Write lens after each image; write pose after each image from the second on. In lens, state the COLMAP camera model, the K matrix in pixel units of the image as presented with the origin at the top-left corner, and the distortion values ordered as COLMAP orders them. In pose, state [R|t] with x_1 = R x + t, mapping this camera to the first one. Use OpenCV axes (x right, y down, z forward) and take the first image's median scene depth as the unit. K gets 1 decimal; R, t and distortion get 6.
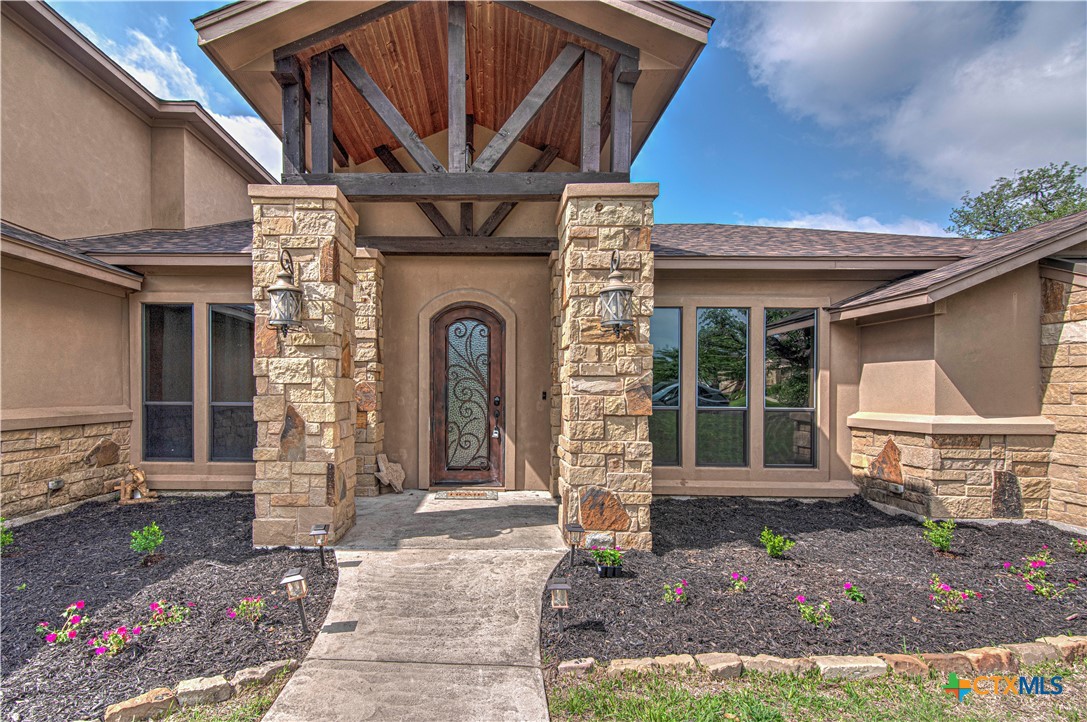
lens RADIAL K [[495.7, 0, 514.8], [0, 495.7, 396.3], [0, 0, 1]] dist [0.009674, 0.000012]
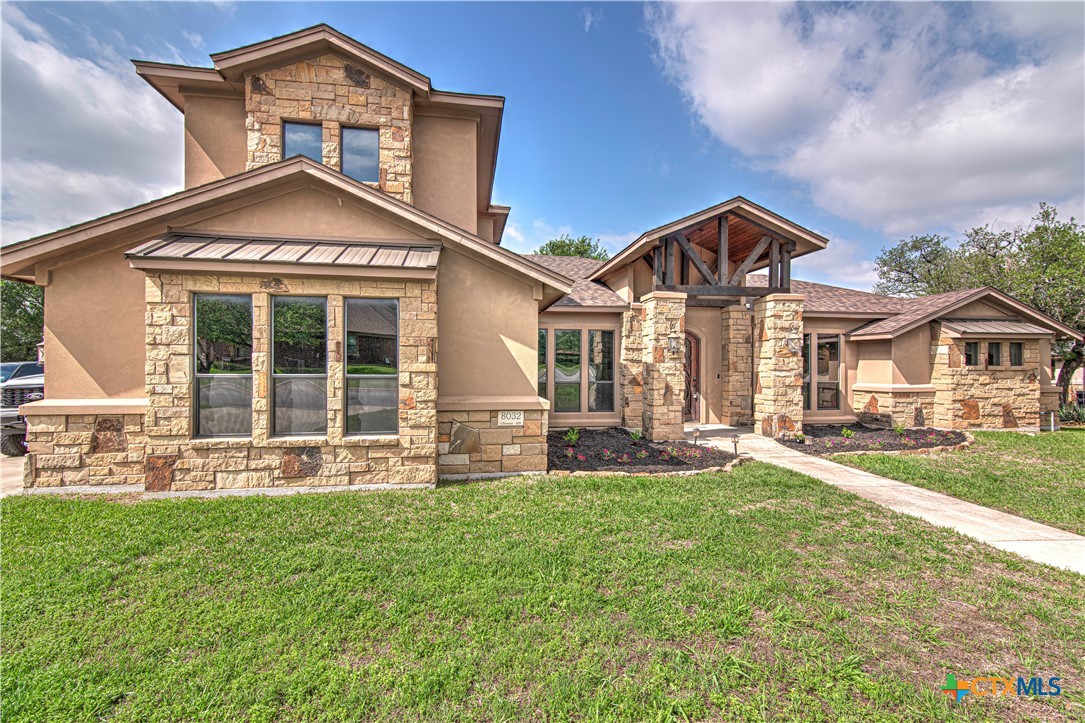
lens RADIAL K [[494.8, 0, 545.2], [0, 494.8, 364.7], [0, 0, 1]] dist [0.009674, 0.000012]
pose [[0.985654, -0.003281, 0.168749, -1.173455], [0.004535, 0.999965, -0.007046, -0.045279], [-0.168720, 0.007710, 0.985634, -1.040078]]
